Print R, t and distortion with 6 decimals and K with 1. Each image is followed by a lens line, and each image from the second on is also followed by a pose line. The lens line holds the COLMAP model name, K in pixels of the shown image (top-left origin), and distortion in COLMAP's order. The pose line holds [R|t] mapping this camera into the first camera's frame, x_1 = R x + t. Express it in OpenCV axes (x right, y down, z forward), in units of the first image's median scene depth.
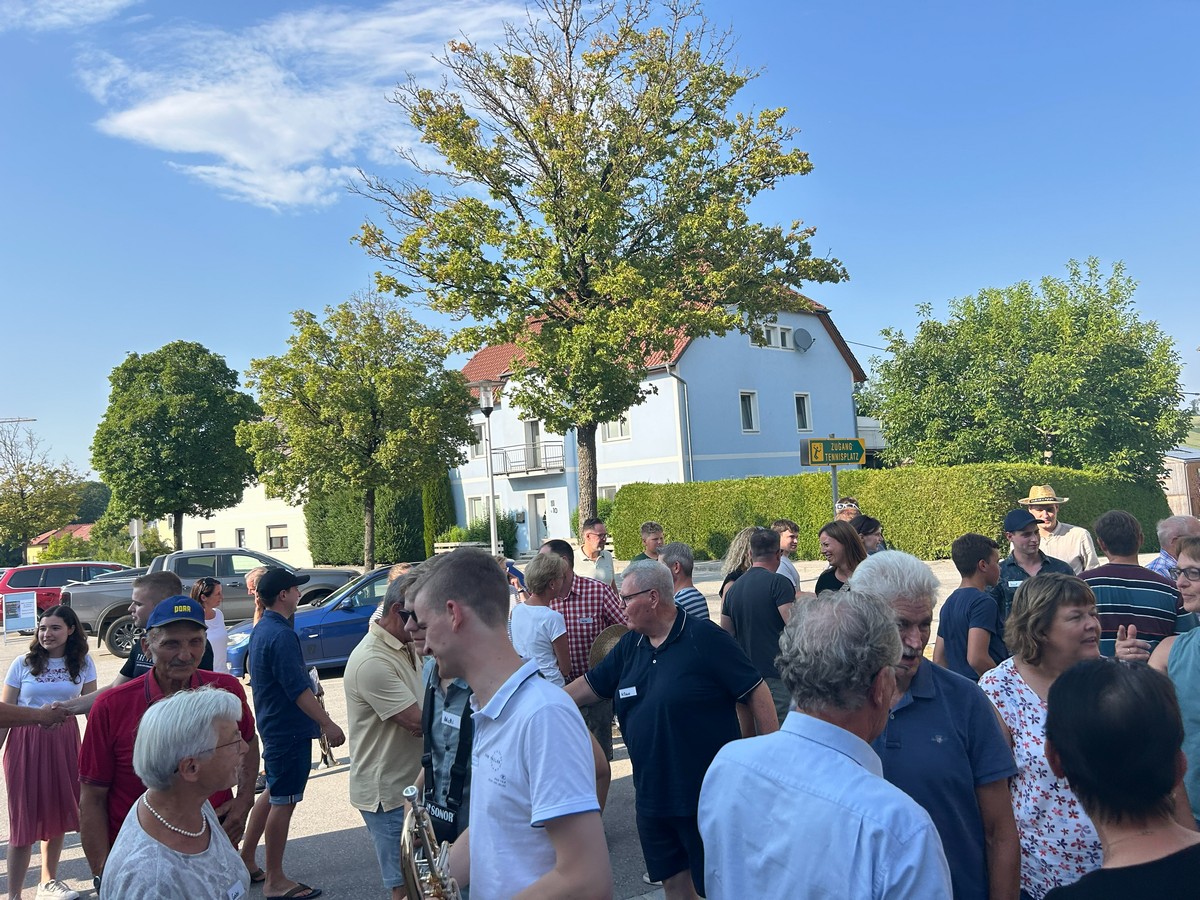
lens RADIAL K [[912.1, 0, 602.8], [0, 912.1, 444.2], [0, 0, 1]] dist [0.054424, -0.061318]
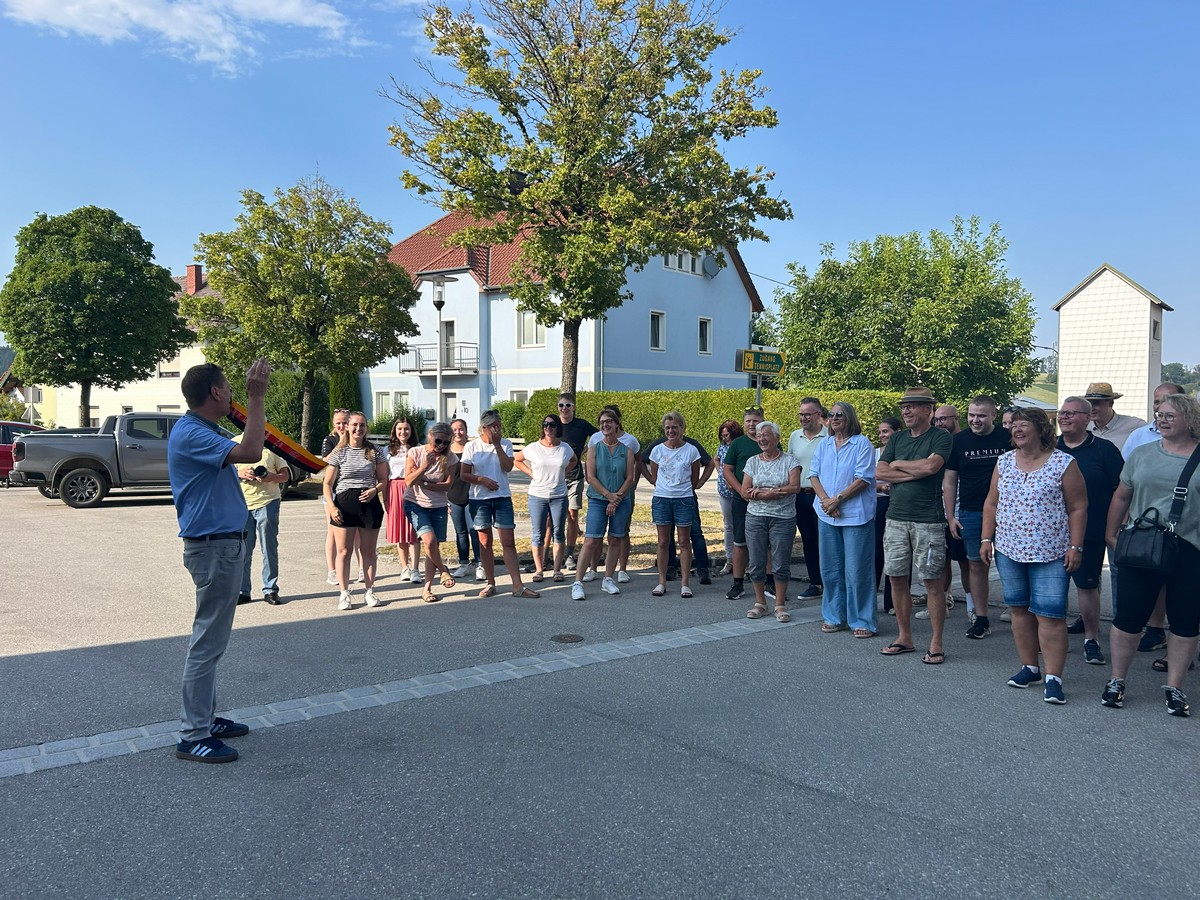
lens RADIAL K [[912.1, 0, 604.7], [0, 912.1, 439.0], [0, 0, 1]] dist [0.054424, -0.061318]
pose [[0.988577, 0.069573, 0.133700, -0.057762], [-0.080895, 0.993410, 0.081198, 0.015501], [-0.127170, -0.091086, 0.987690, -0.093298]]
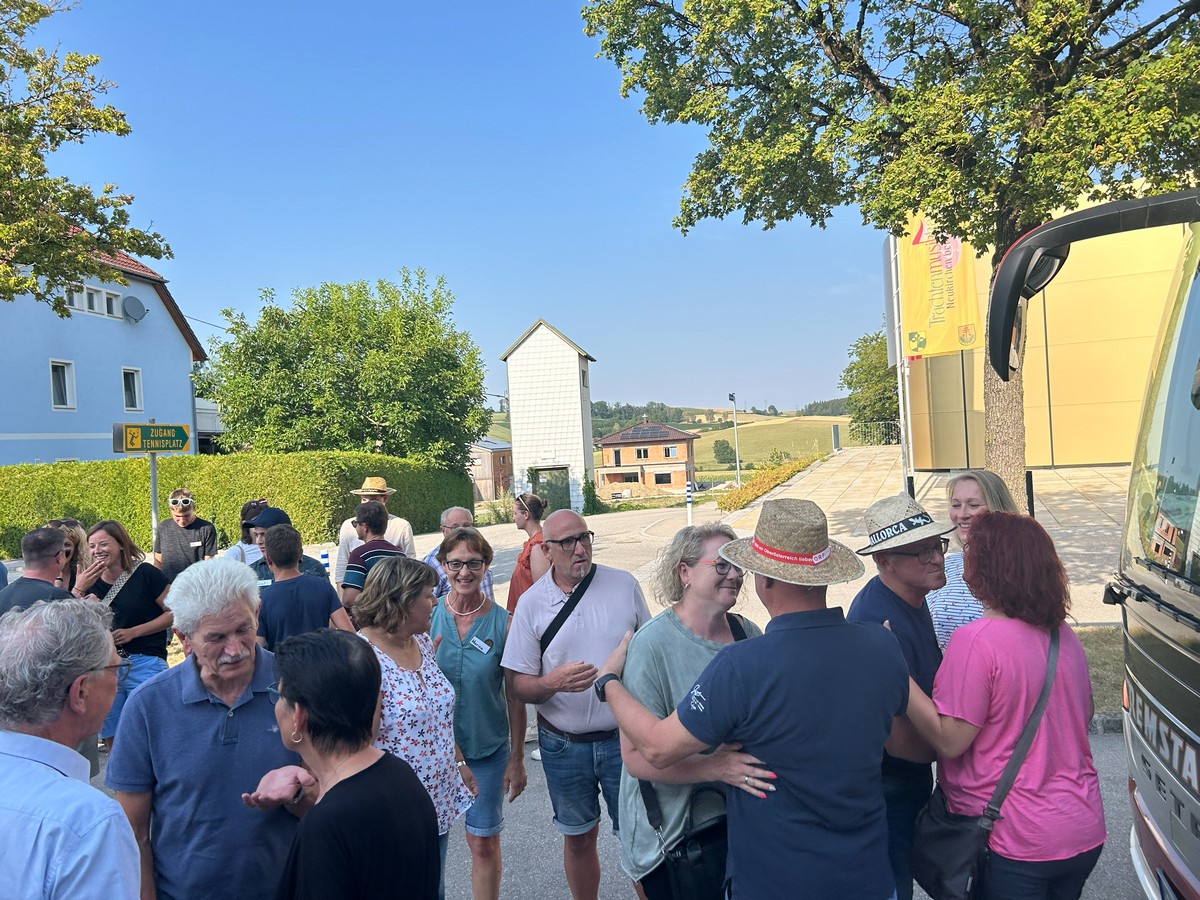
lens RADIAL K [[912.1, 0, 616.2], [0, 912.1, 451.5], [0, 0, 1]] dist [0.054424, -0.061318]
pose [[0.766928, 0.020846, 0.641394, 0.006419], [-0.037063, 0.999243, 0.011841, -0.003577], [-0.640662, -0.032854, 0.767120, -0.014394]]
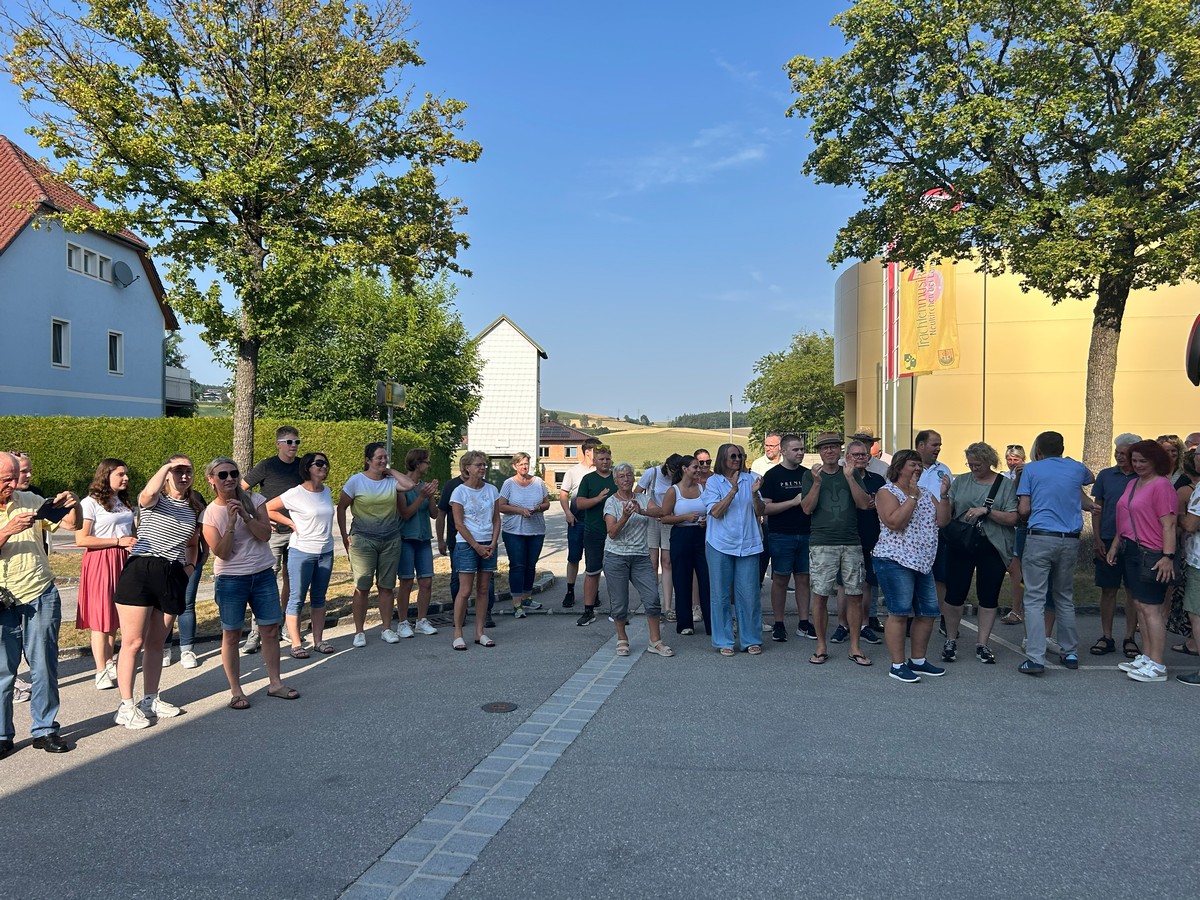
lens RADIAL K [[912.1, 0, 603.7], [0, 912.1, 444.4], [0, 0, 1]] dist [0.054424, -0.061318]
pose [[0.675904, 0.072475, 0.733418, -0.225199], [-0.098130, 0.995142, -0.007904, 0.029664], [-0.730428, -0.066628, 0.679732, 0.008854]]
